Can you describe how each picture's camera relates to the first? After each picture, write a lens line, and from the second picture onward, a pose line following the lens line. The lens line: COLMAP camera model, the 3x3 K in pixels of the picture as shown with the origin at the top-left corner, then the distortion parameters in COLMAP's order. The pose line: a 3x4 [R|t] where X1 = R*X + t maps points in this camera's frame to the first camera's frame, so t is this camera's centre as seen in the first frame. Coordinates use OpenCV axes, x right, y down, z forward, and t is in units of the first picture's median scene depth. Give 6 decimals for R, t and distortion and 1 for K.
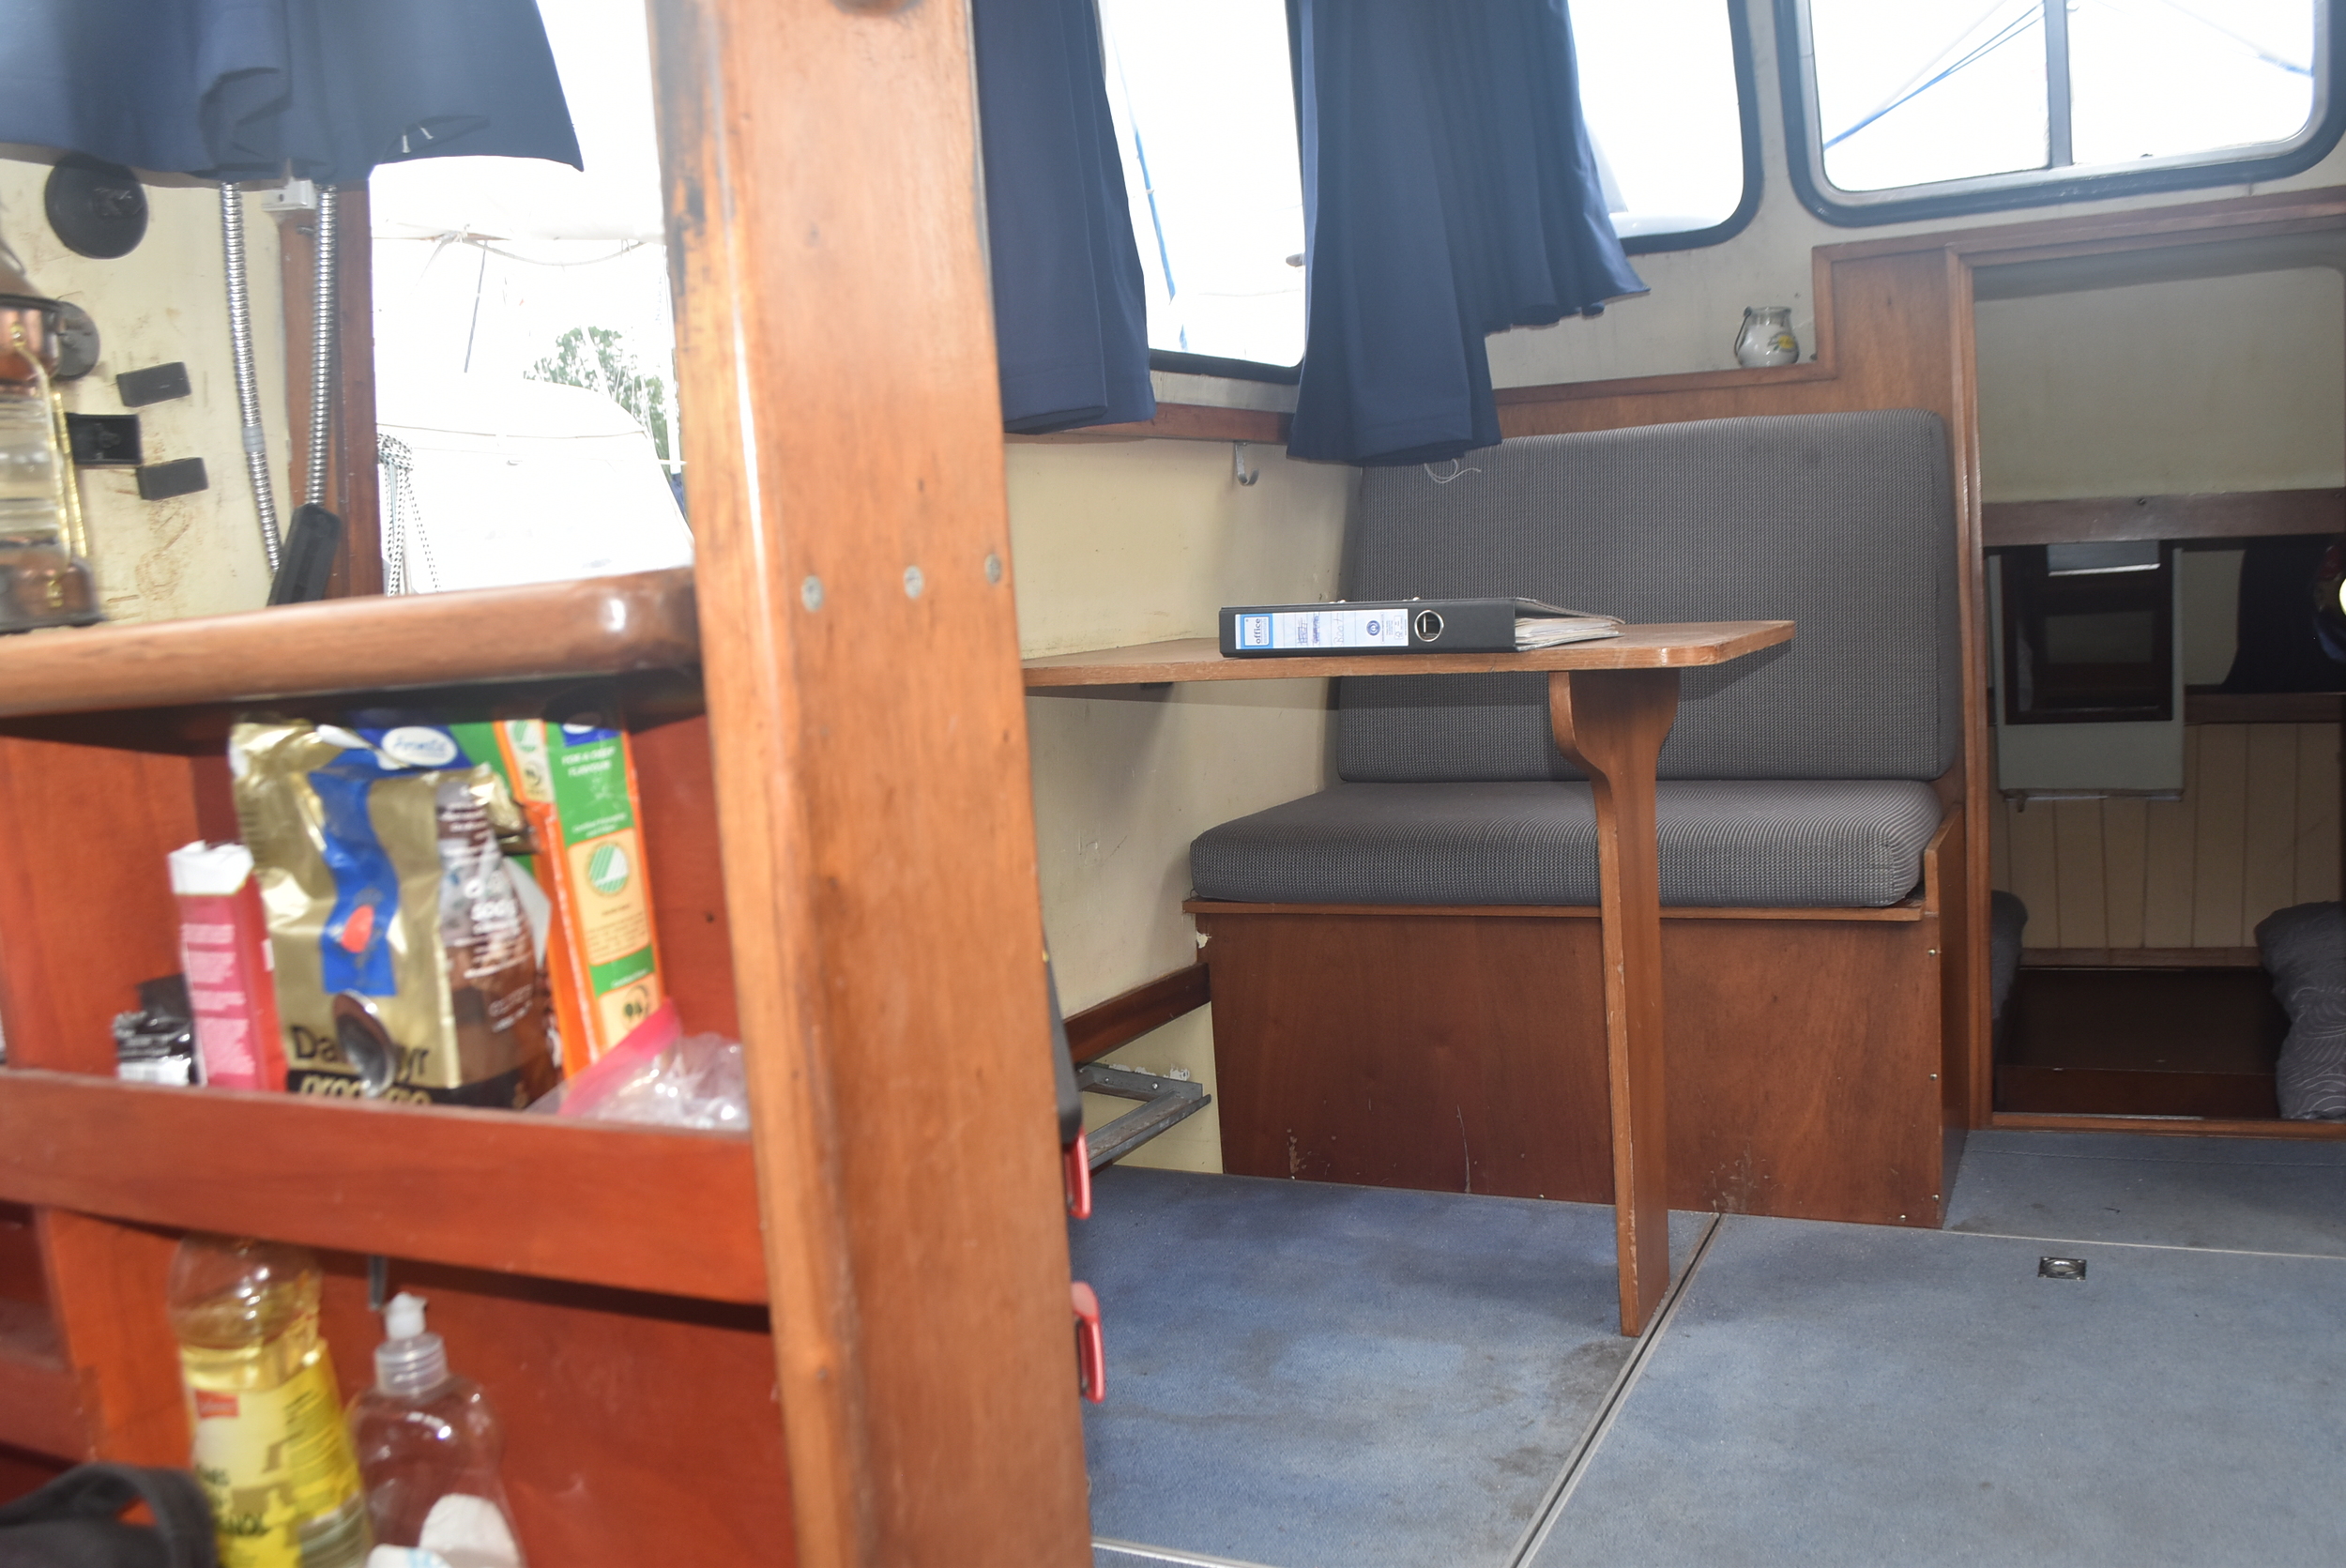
lens RADIAL K [[1966.5, 0, 1175.1], [0, 1966.5, 868.2], [0, 0, 1]] dist [-0.058559, -0.001537]
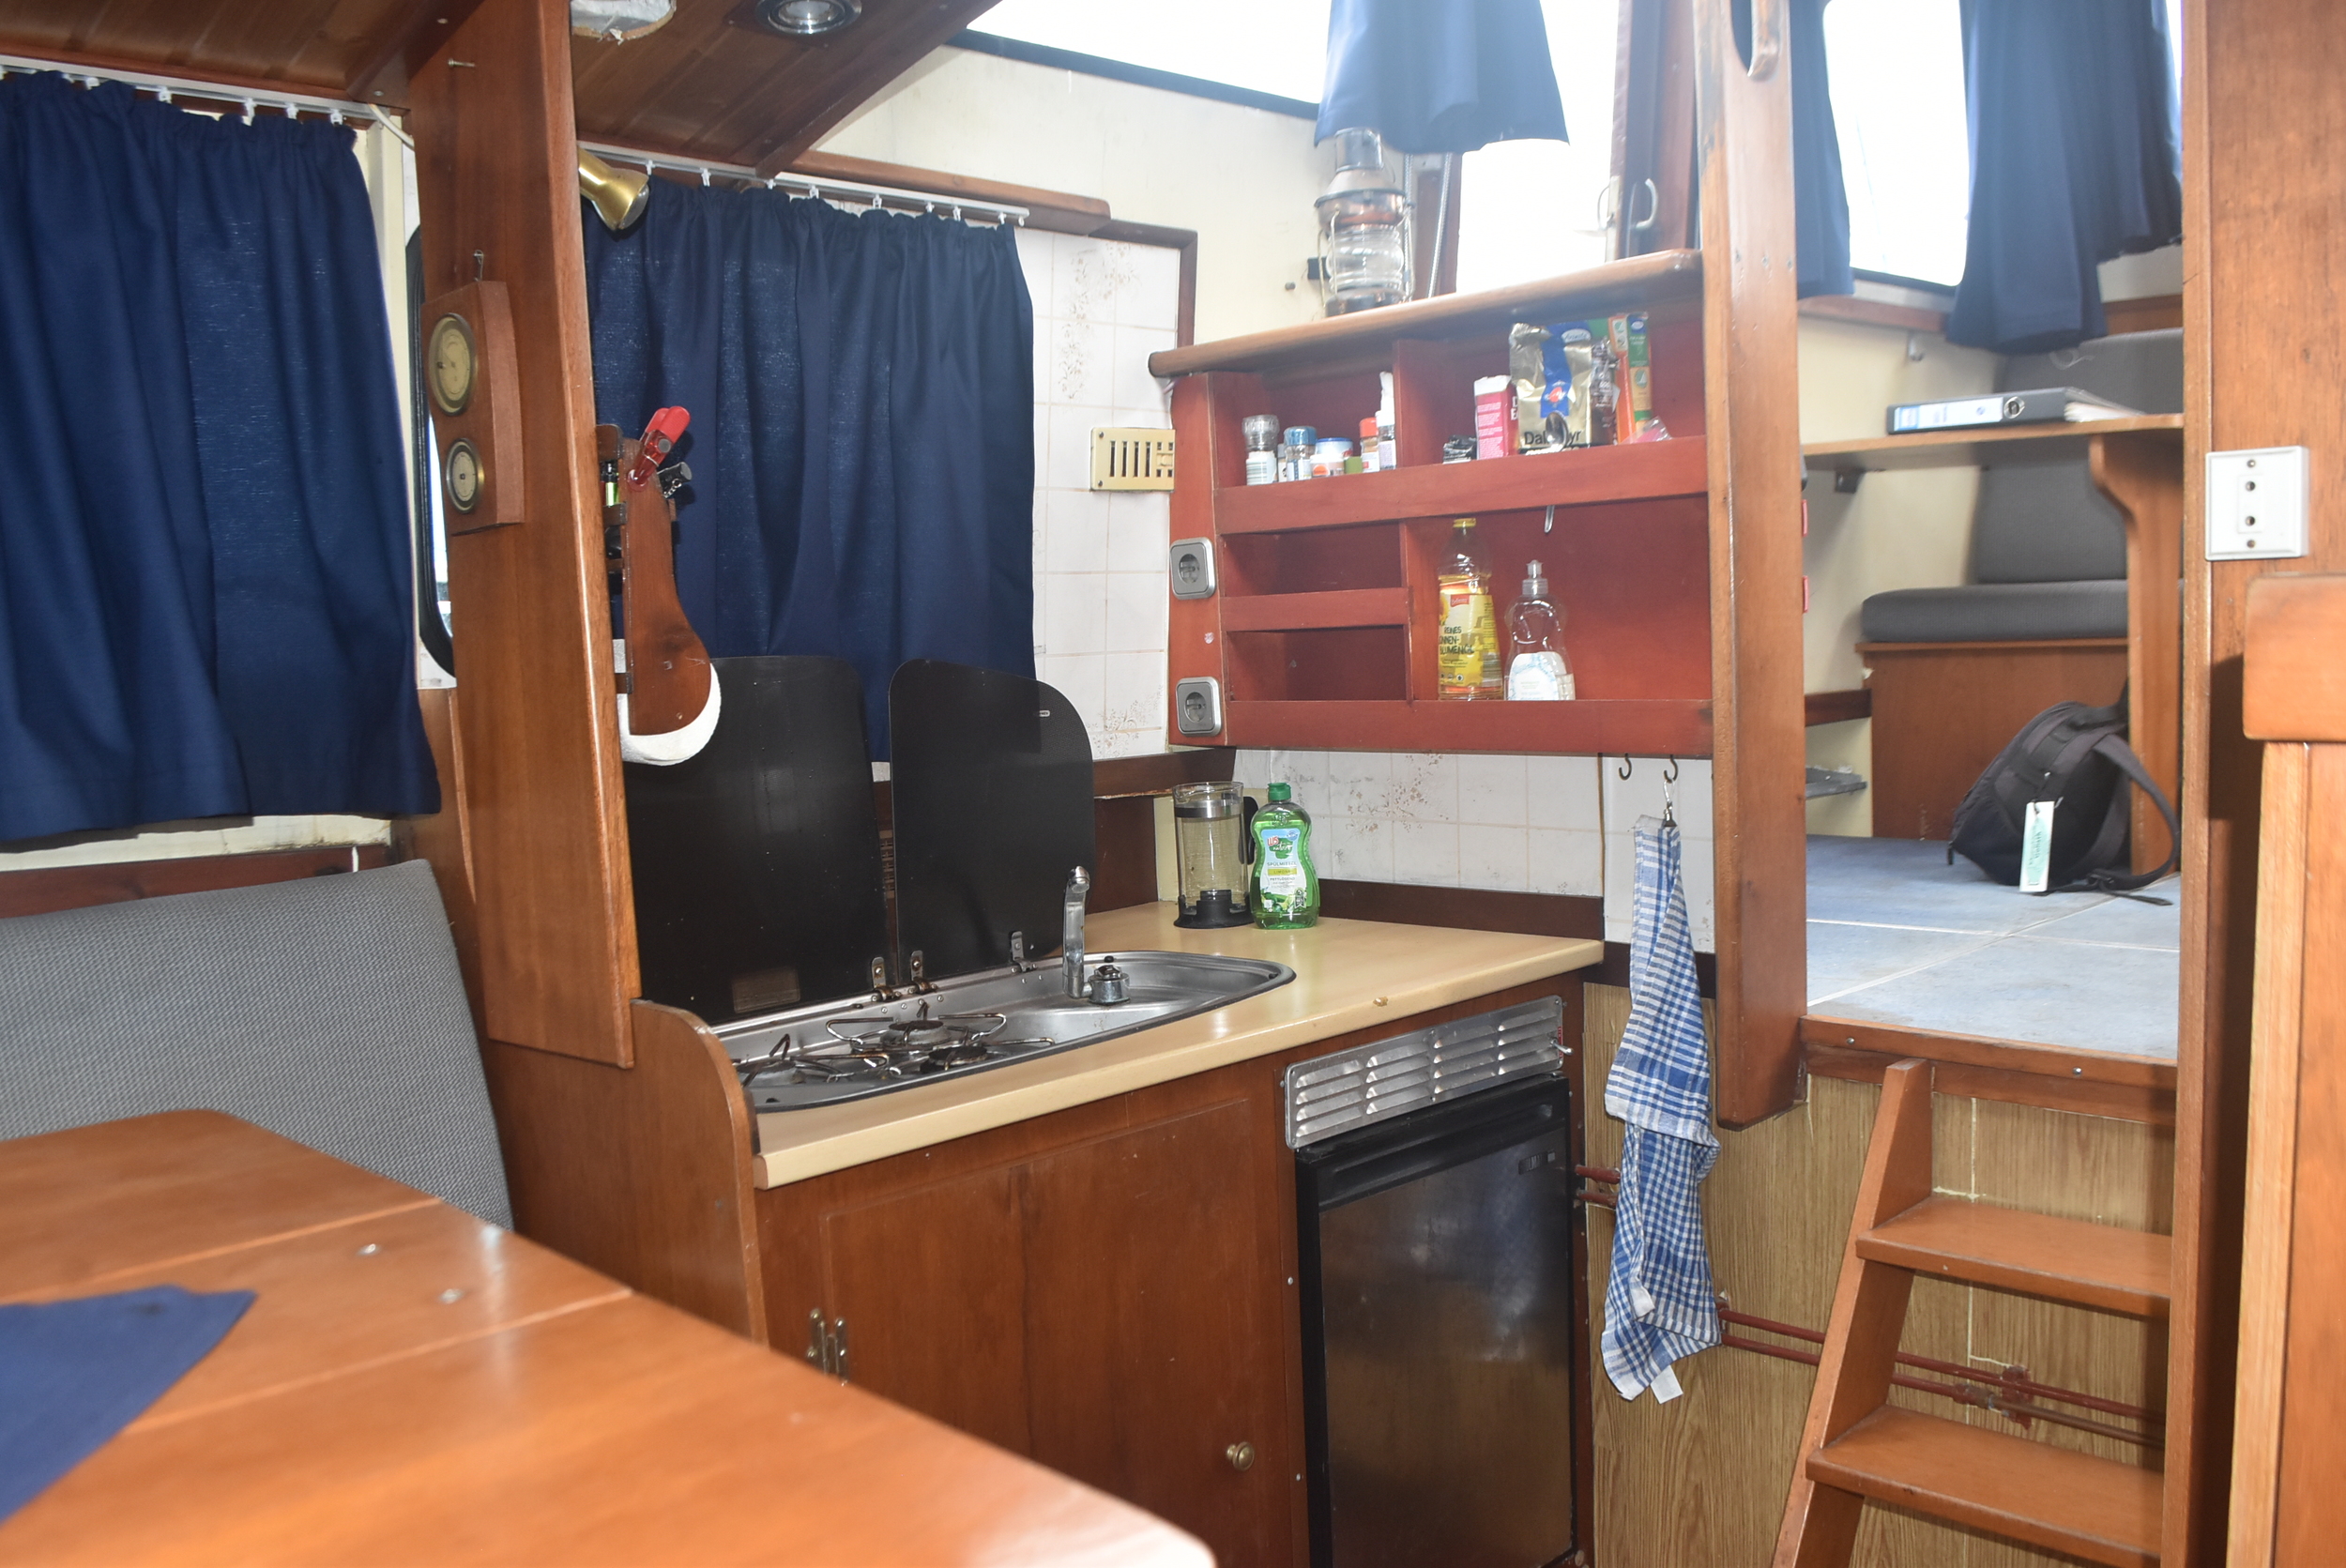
lens RADIAL K [[1945.2, 0, 1173.0], [0, 1945.2, 784.0], [0, 0, 1]] dist [-0.063950, -0.006253]
pose [[0.940930, 0.055809, -0.333972, 0.016343], [-0.070541, 0.996991, -0.032136, 0.282364], [0.331173, 0.053796, 0.942035, -0.715534]]
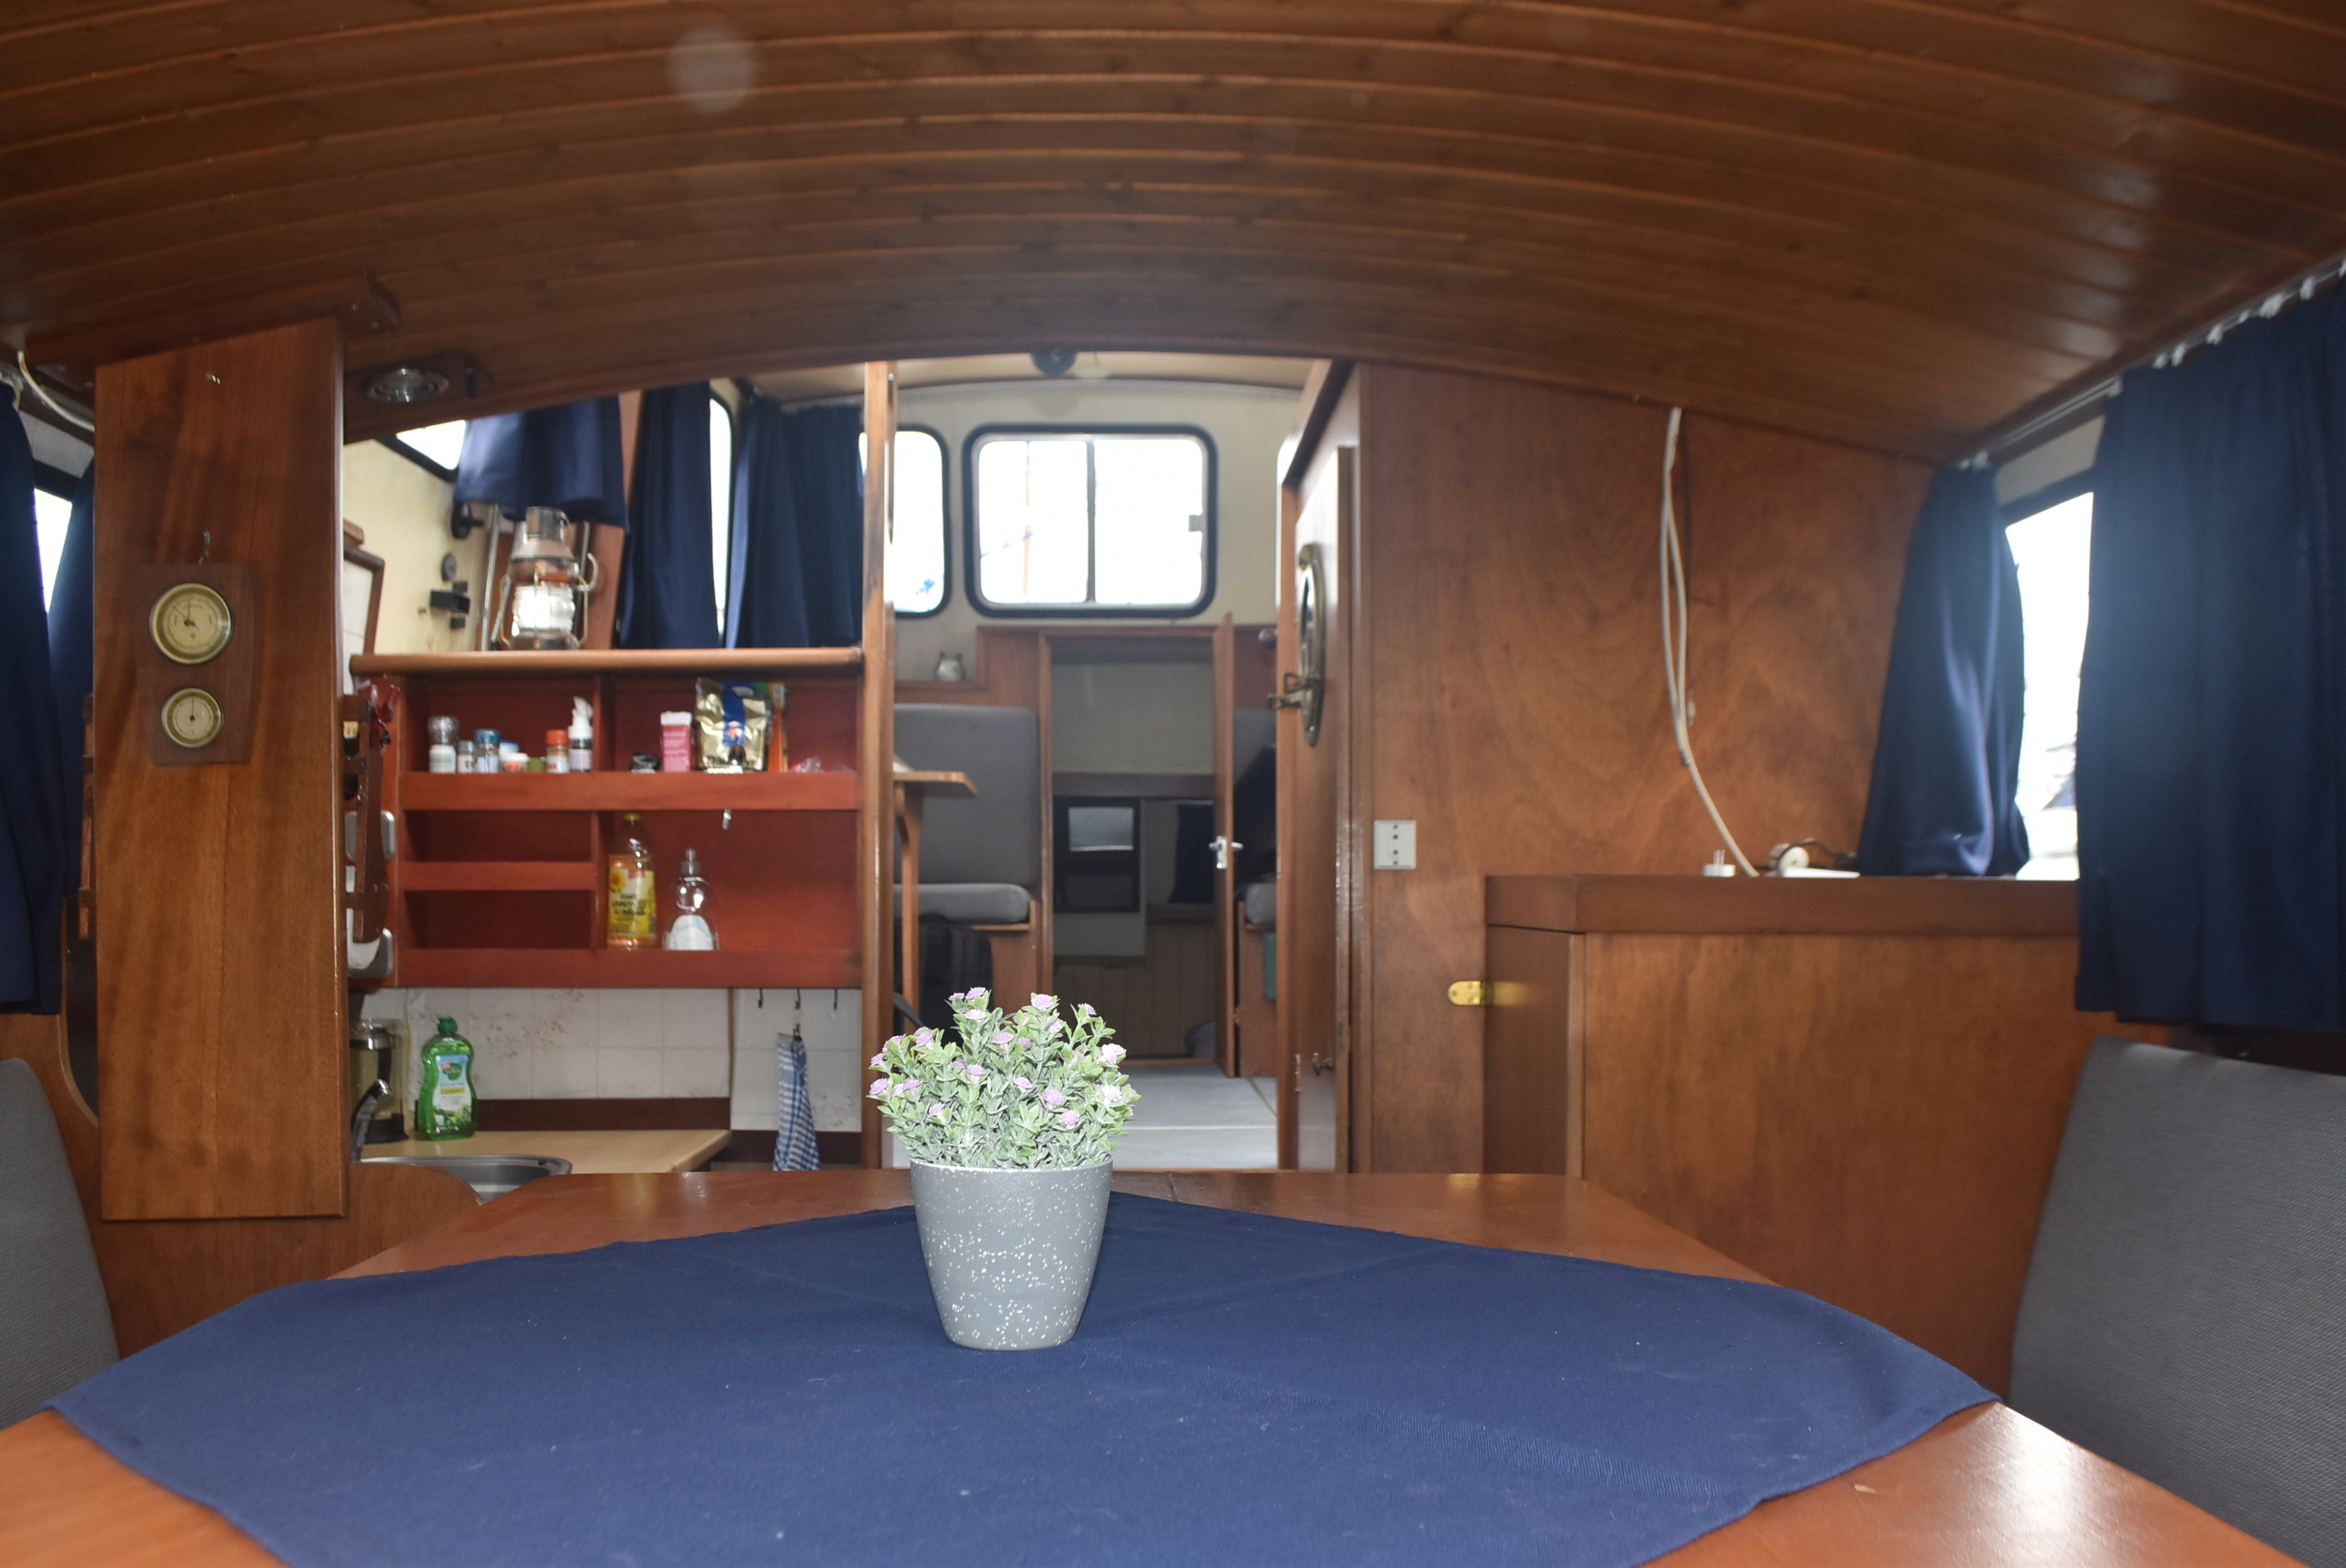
lens RADIAL K [[1945.2, 0, 1173.0], [0, 1945.2, 784.0], [0, 0, 1]] dist [-0.063950, -0.006253]
pose [[0.882868, 0.097034, 0.459486, -0.557284], [0.006748, 0.975699, -0.219013, 0.393669], [-0.469572, 0.196460, 0.860759, -1.111462]]
